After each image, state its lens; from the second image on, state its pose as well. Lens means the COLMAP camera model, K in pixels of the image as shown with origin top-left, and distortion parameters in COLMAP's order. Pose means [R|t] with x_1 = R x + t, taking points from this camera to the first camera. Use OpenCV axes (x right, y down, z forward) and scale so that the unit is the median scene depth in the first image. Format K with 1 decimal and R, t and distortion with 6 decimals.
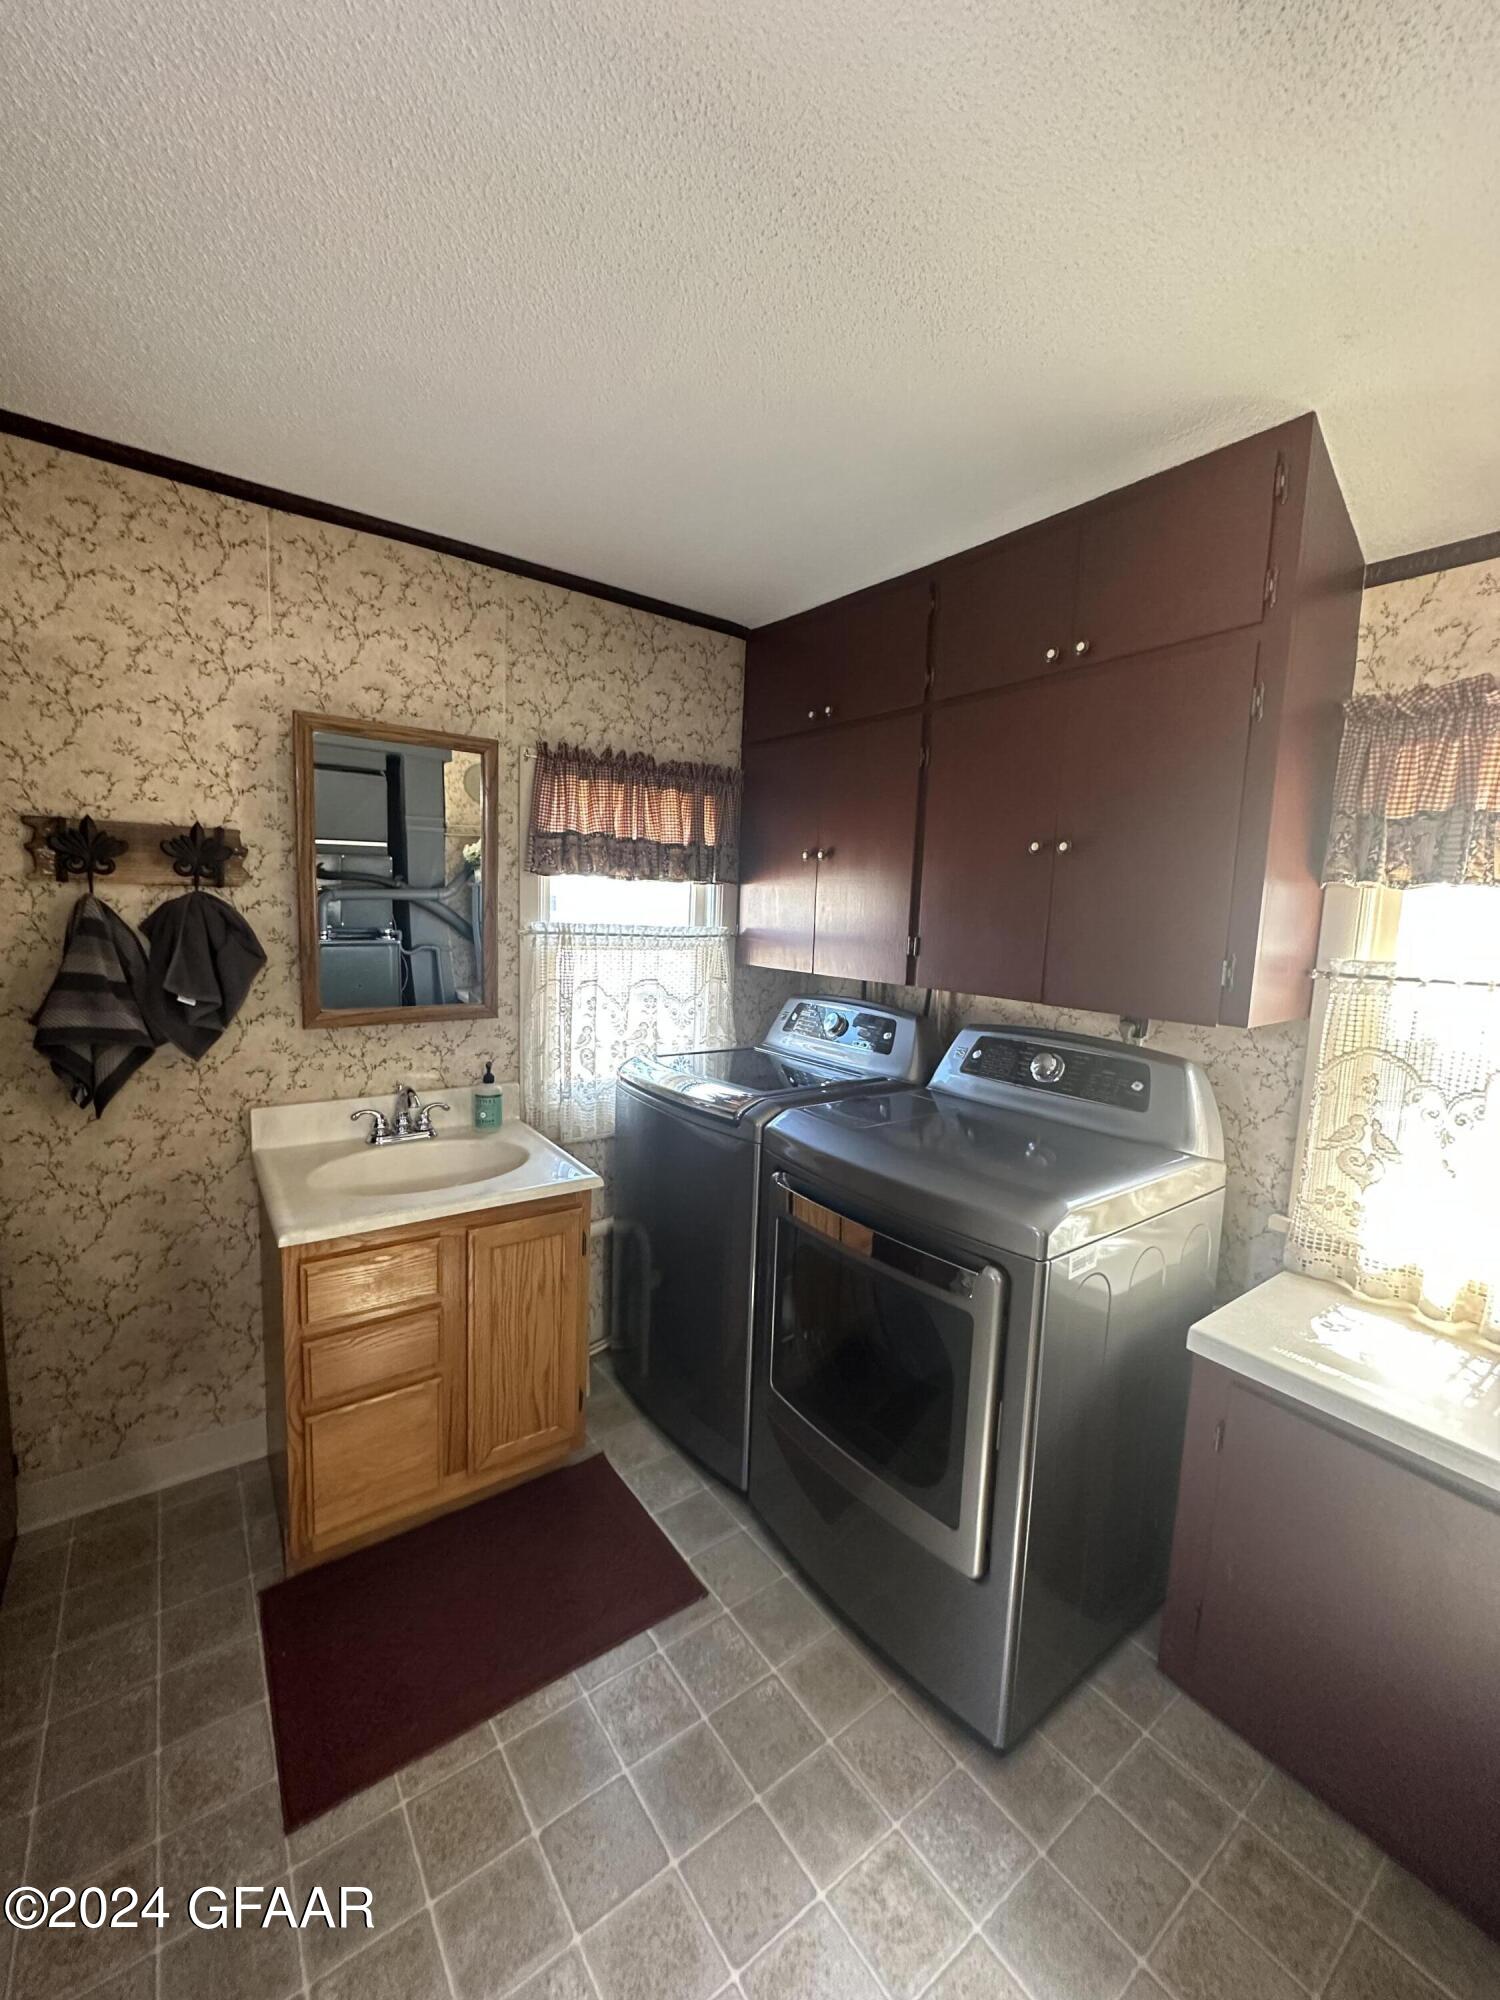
lens RADIAL K [[798.0, 0, 750.8], [0, 798.0, 999.8], [0, 0, 1]] dist [0.000735, 0.000388]
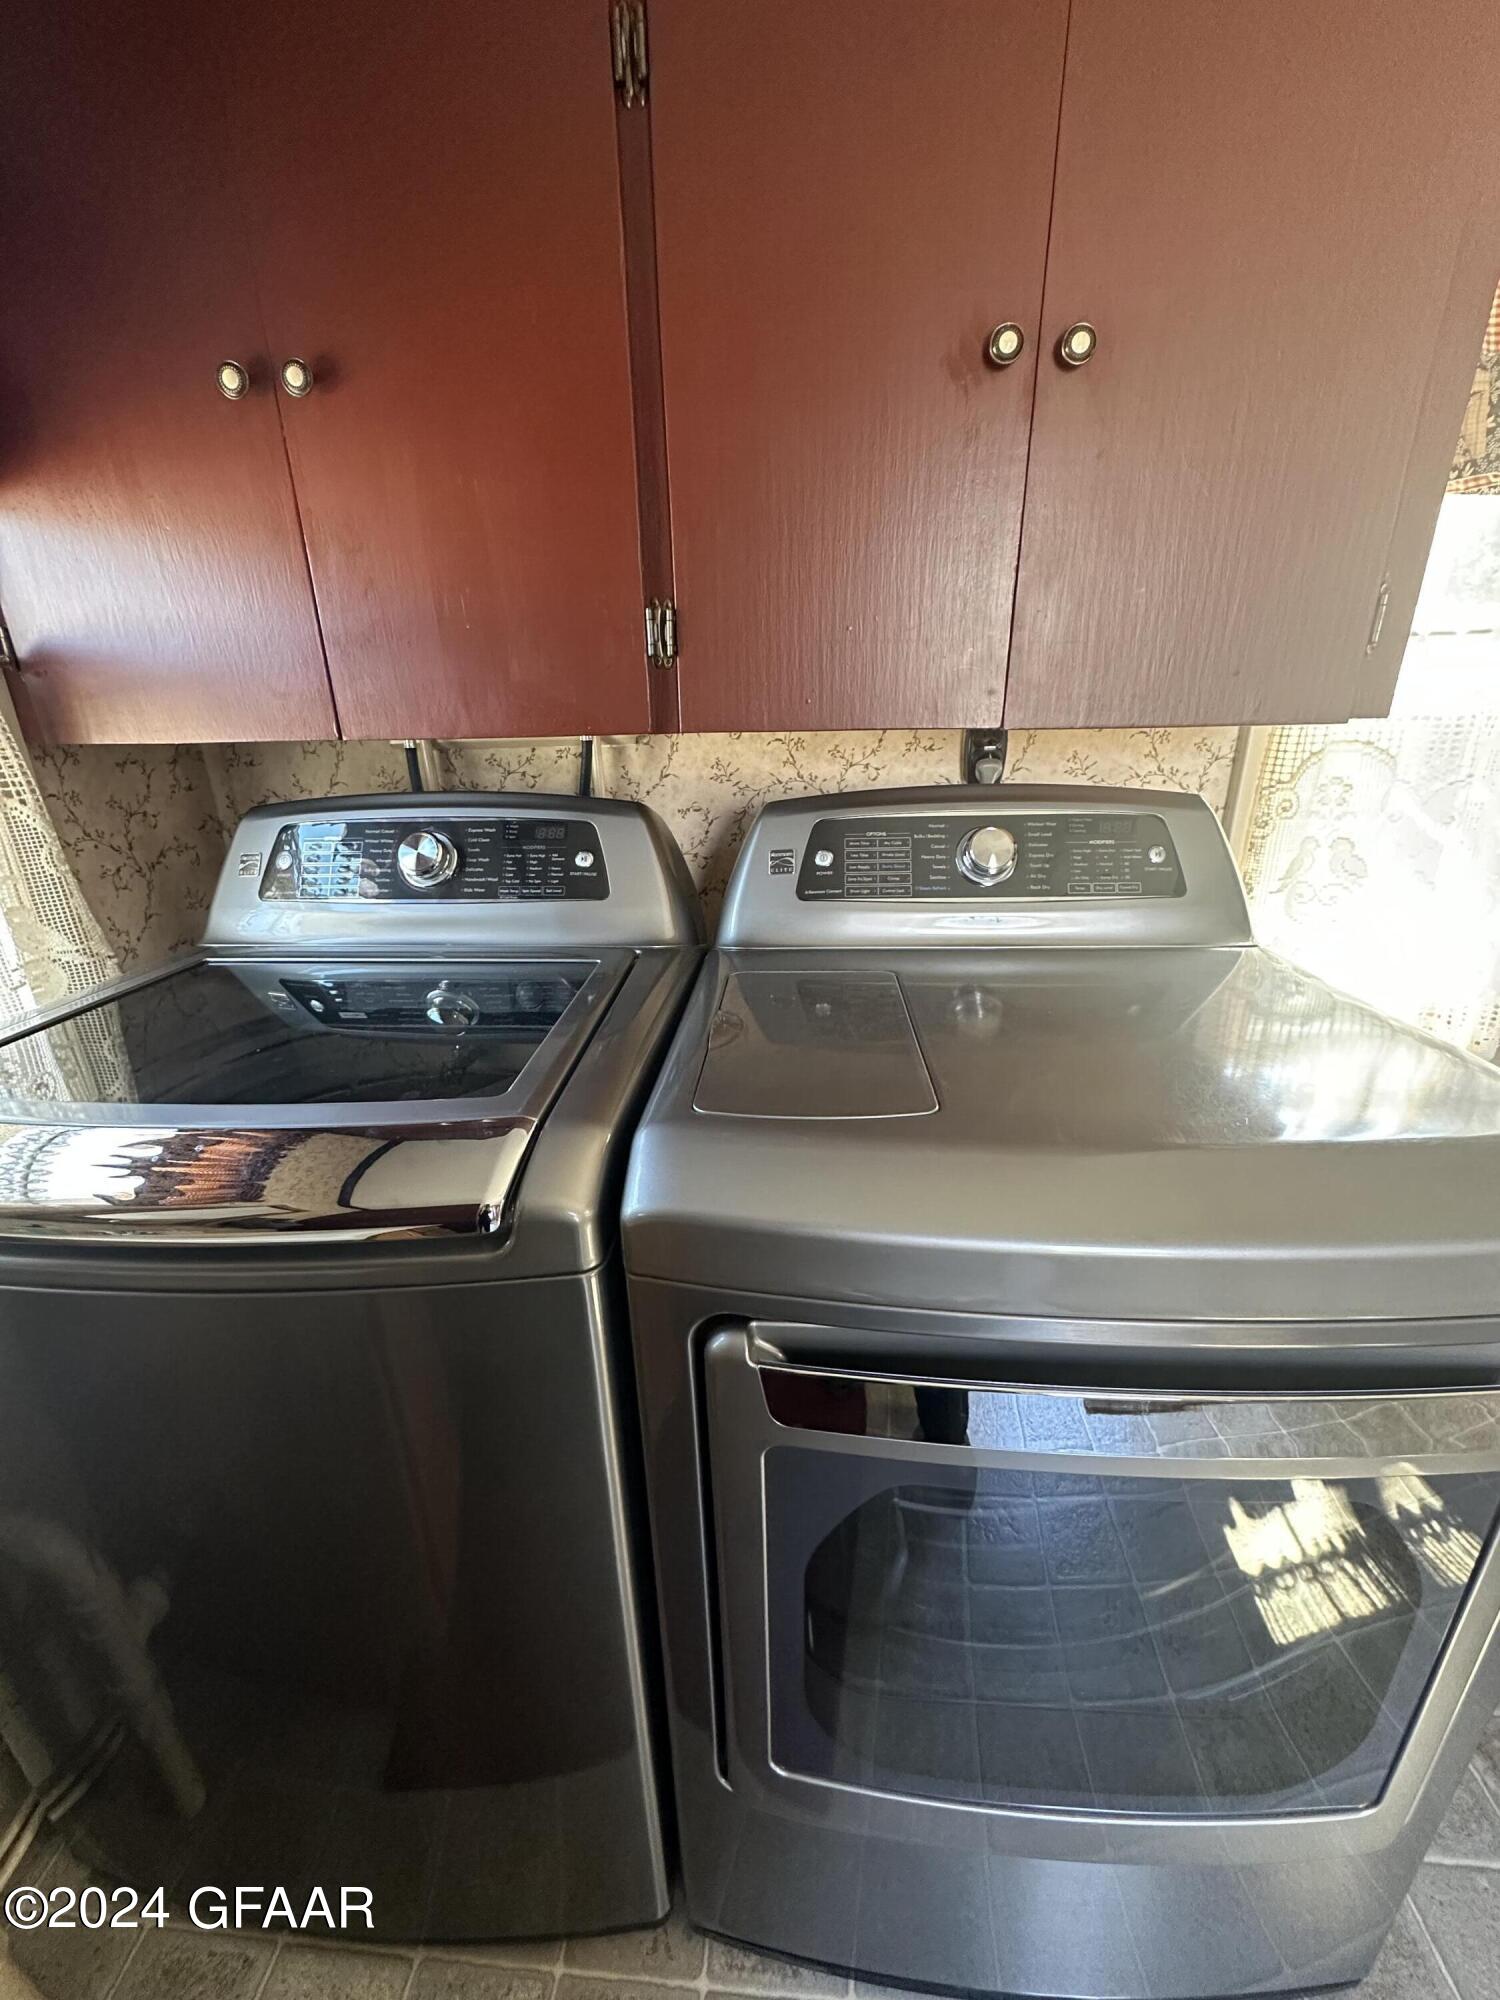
lens RADIAL K [[836.4, 0, 750.4], [0, 836.4, 995.7], [0, 0, 1]] dist [0.000905, 0.000350]
pose [[0.654841, -0.313304, 0.687768, -0.120001], [0.126598, 0.942641, 0.308871, -0.017157], [-0.745088, -0.115191, 0.656943, 0.603368]]
